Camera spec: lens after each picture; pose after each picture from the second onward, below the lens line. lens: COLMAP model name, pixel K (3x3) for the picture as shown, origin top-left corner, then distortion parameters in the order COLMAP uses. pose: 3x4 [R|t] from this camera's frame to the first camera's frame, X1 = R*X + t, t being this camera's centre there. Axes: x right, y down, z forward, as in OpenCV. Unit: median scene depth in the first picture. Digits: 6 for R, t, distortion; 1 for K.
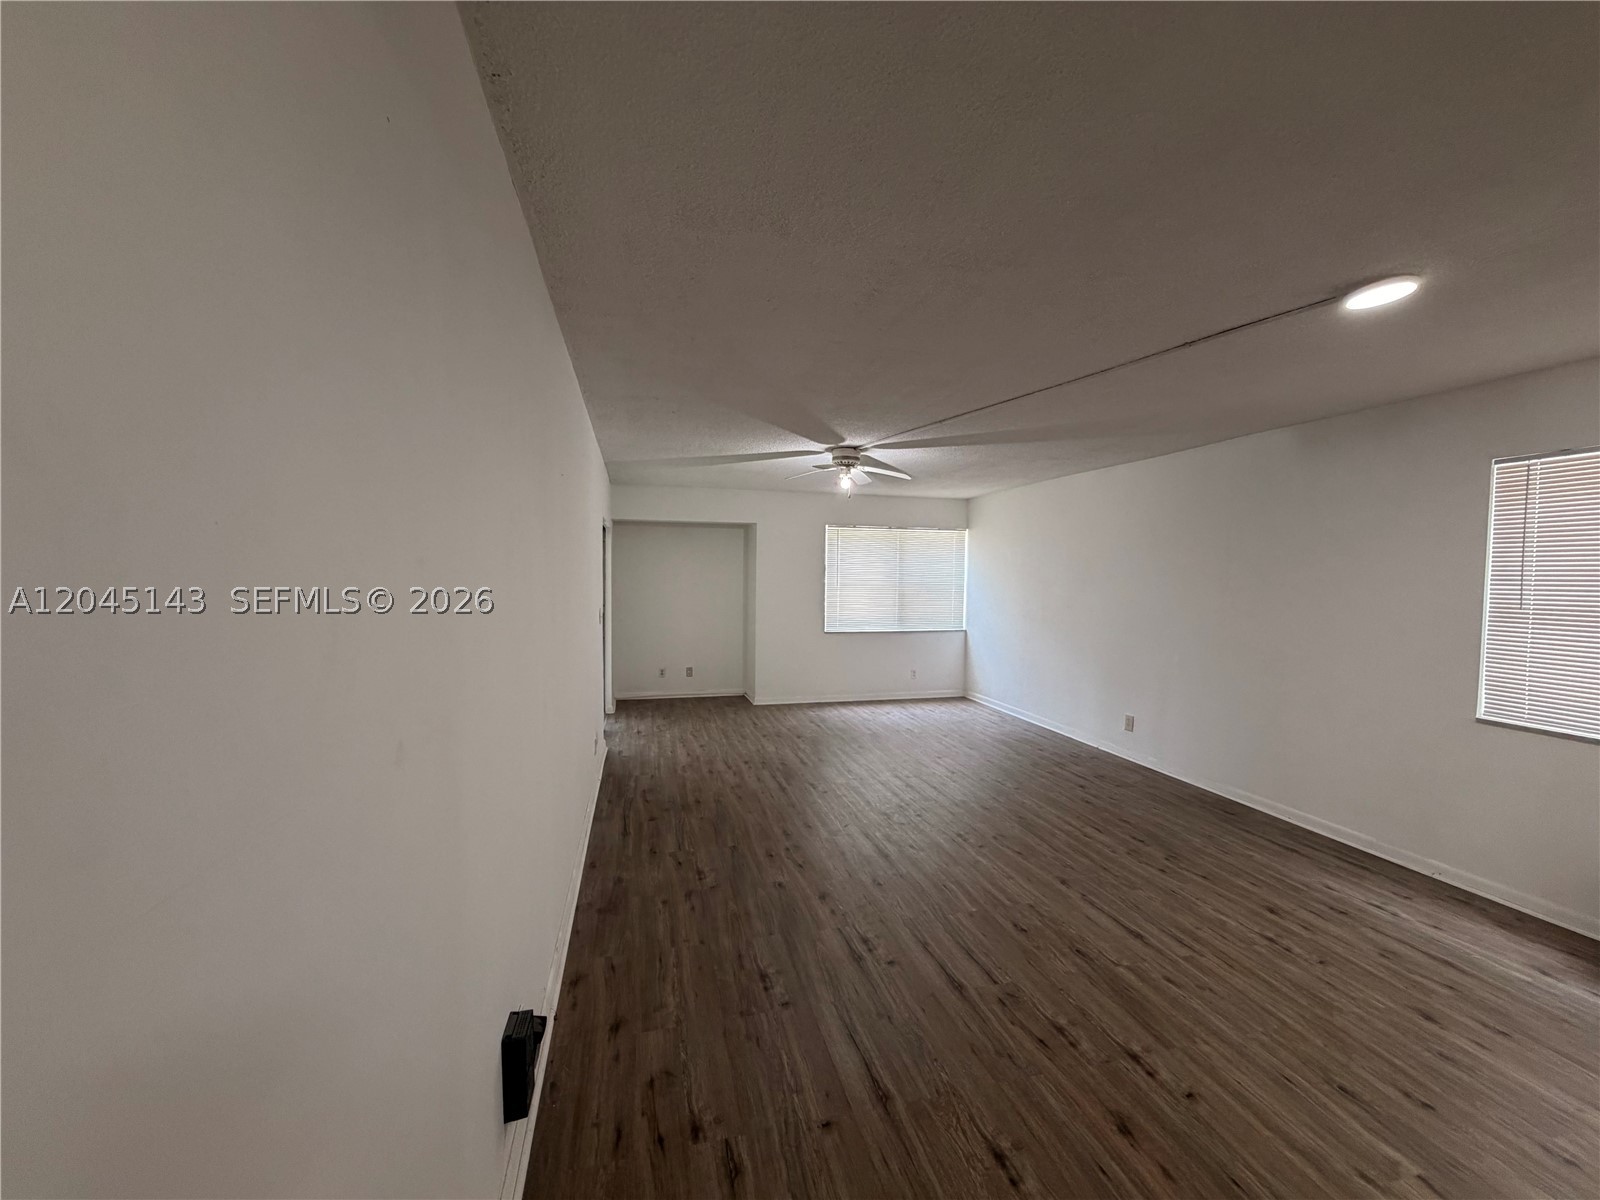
lens RADIAL K [[637.4, 0, 797.0], [0, 637.4, 599.7], [0, 0, 1]] dist [0.000680, 0.000294]
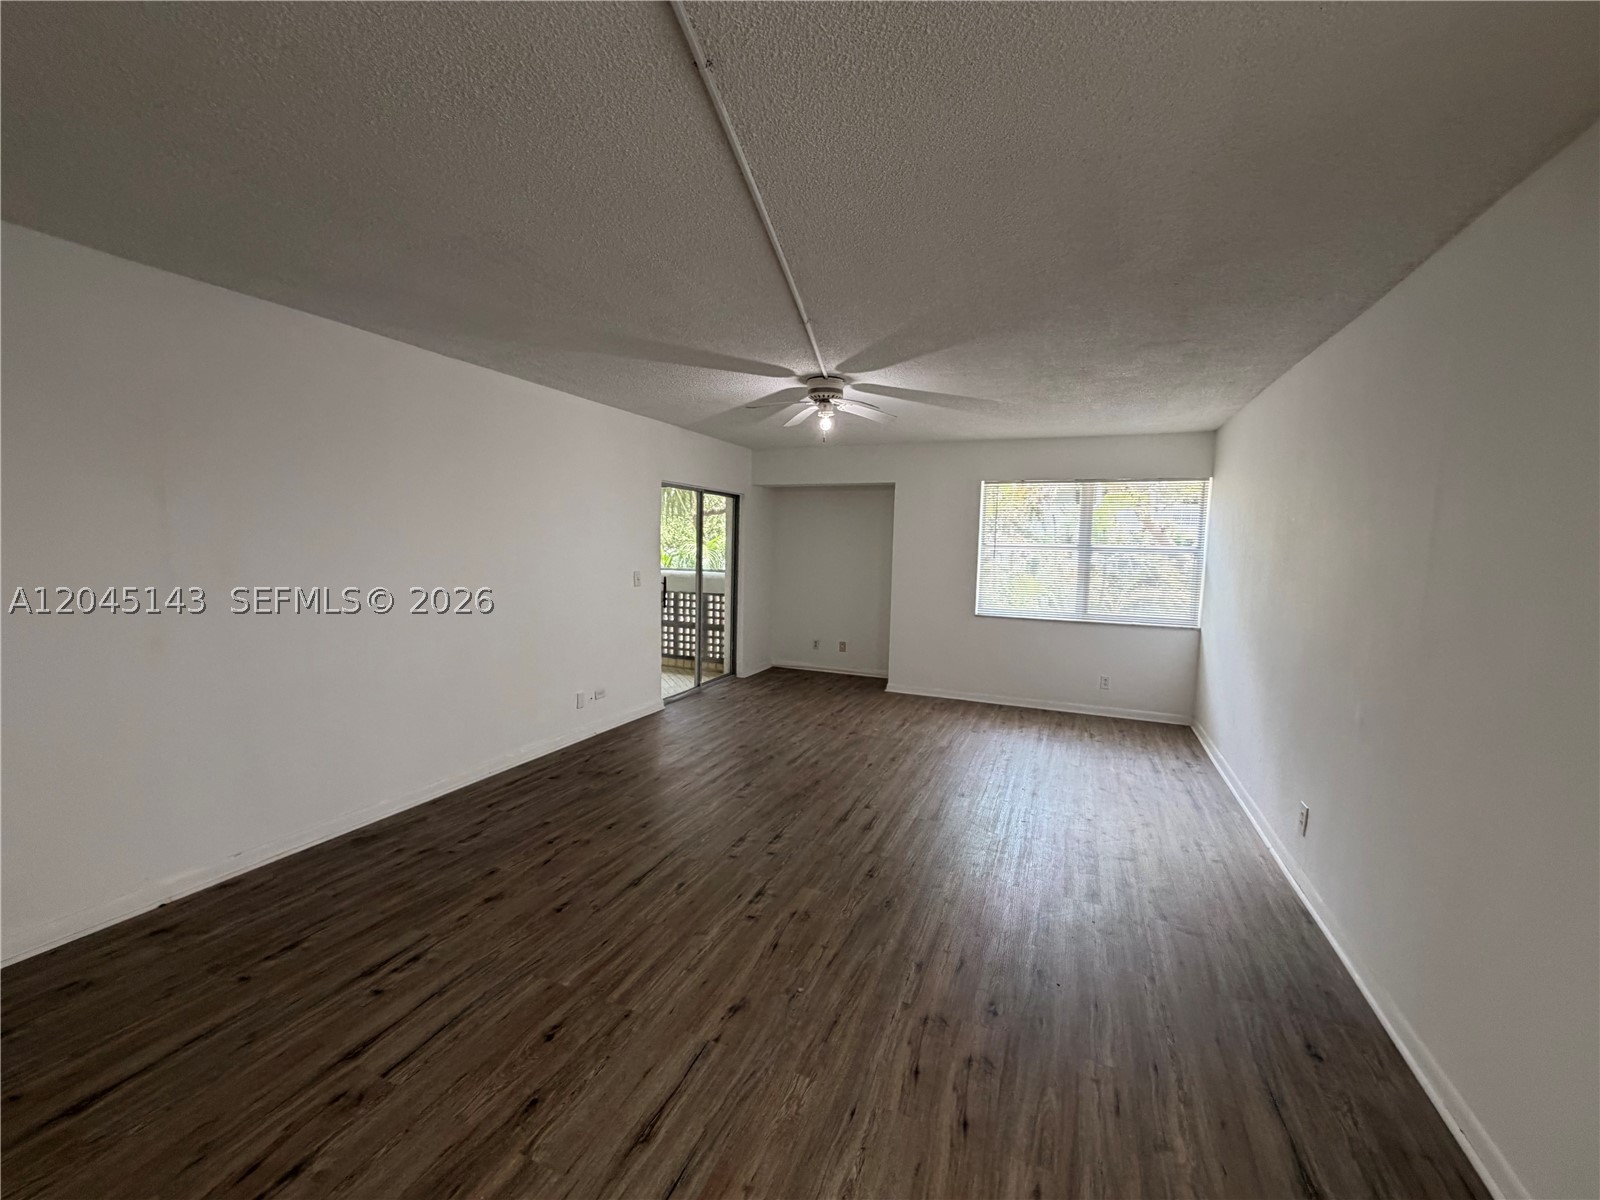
lens RADIAL K [[637.4, 0, 797.0], [0, 637.4, 599.7], [0, 0, 1]] dist [0.000680, 0.000294]
pose [[0.796056, 0.062195, -0.602019, 0.712710], [-0.036257, 0.997820, 0.055142, -0.009575], [0.604136, -0.022069, 0.796576, 0.452728]]
